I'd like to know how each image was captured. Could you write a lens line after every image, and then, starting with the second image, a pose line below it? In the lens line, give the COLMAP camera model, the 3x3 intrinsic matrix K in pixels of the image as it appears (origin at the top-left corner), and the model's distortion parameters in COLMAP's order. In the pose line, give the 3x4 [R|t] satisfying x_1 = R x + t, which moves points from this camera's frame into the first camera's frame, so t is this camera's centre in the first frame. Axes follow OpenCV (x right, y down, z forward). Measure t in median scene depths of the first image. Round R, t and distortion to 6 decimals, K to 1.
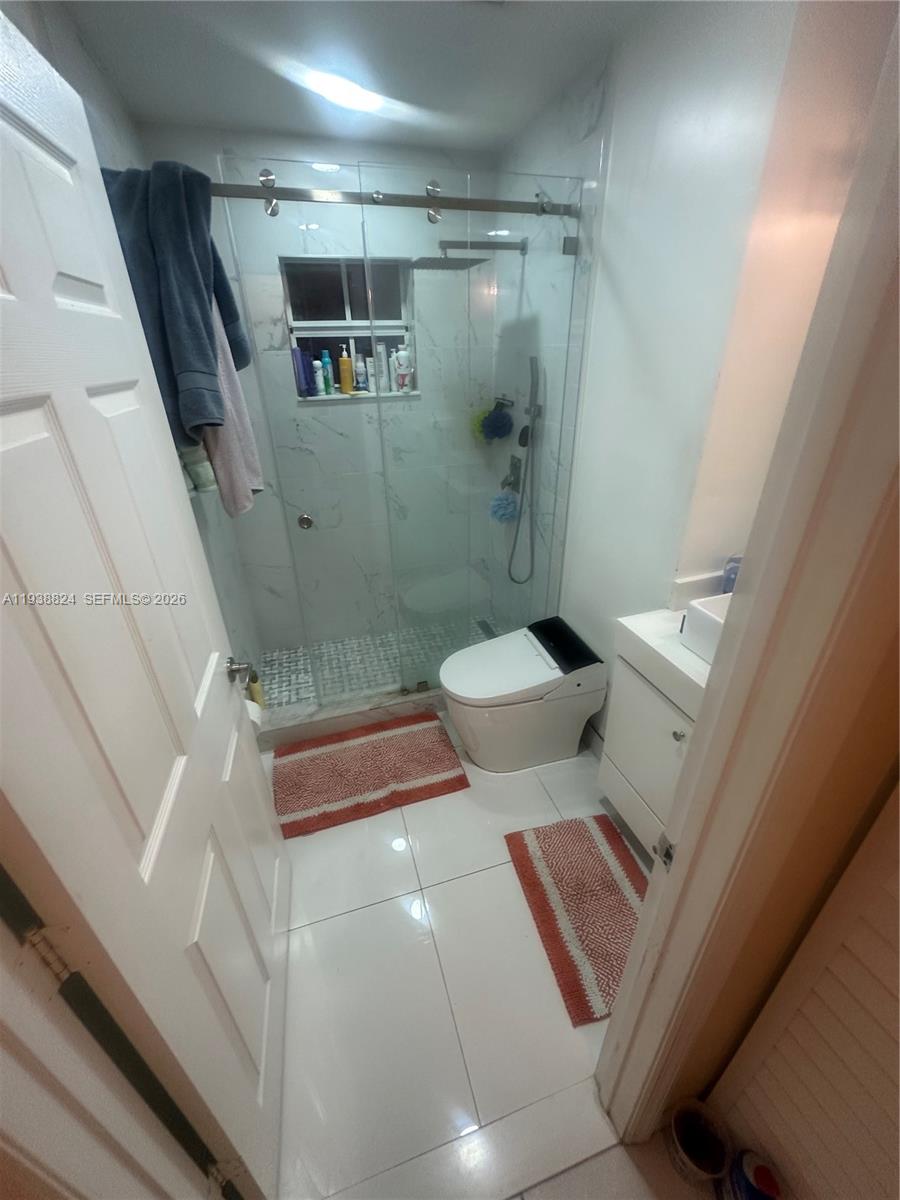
lens RADIAL K [[482.2, 0, 450.0], [0, 482.2, 600.0], [0, 0, 1]] dist [-0.001389, 0.000265]
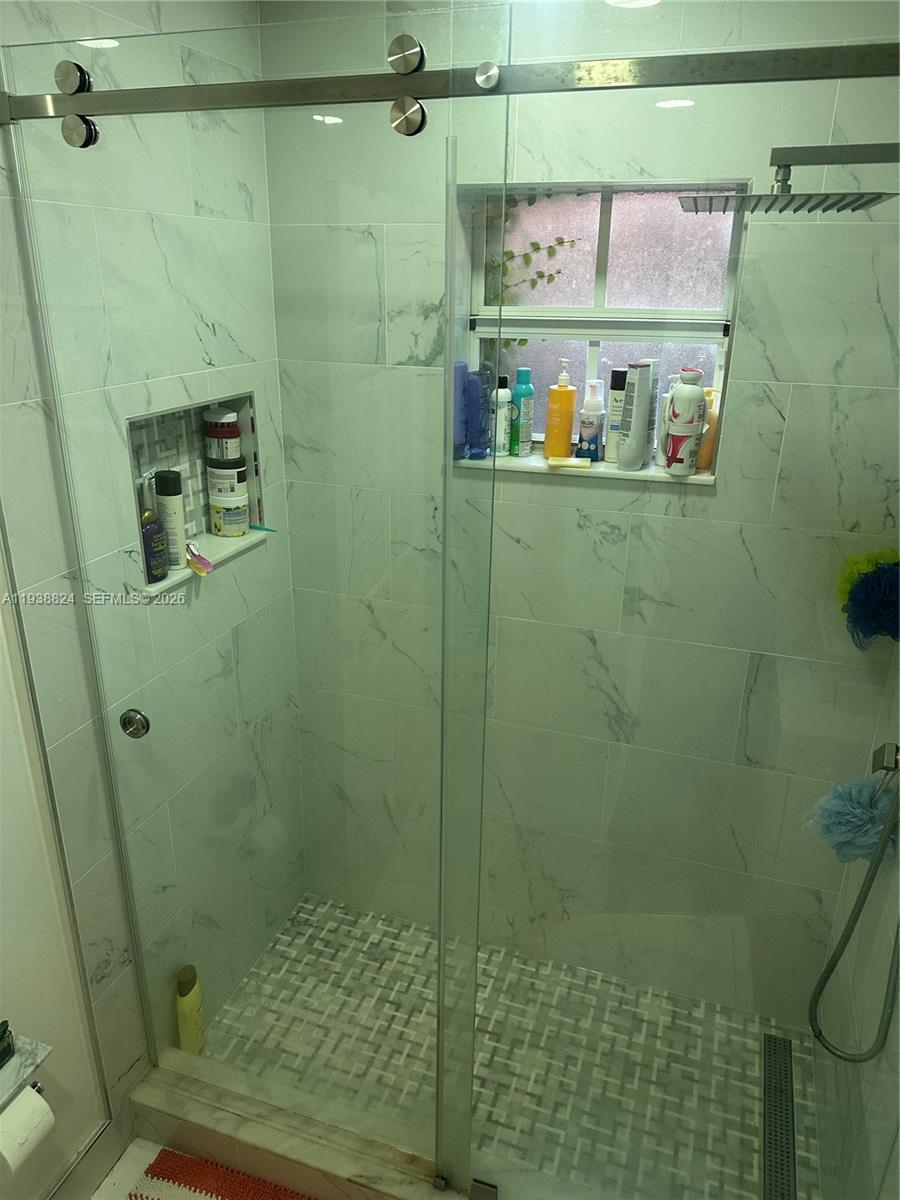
lens RADIAL K [[840.5, 0, 441.8], [0, 840.5, 606.2], [0, 0, 1]] dist [0.156747, -0.280908]
pose [[0.806861, 0.242910, -0.538489, 0.175779], [-0.303143, 0.952630, -0.024497, -0.248031], [0.507031, 0.183005, 0.842276, 0.296755]]
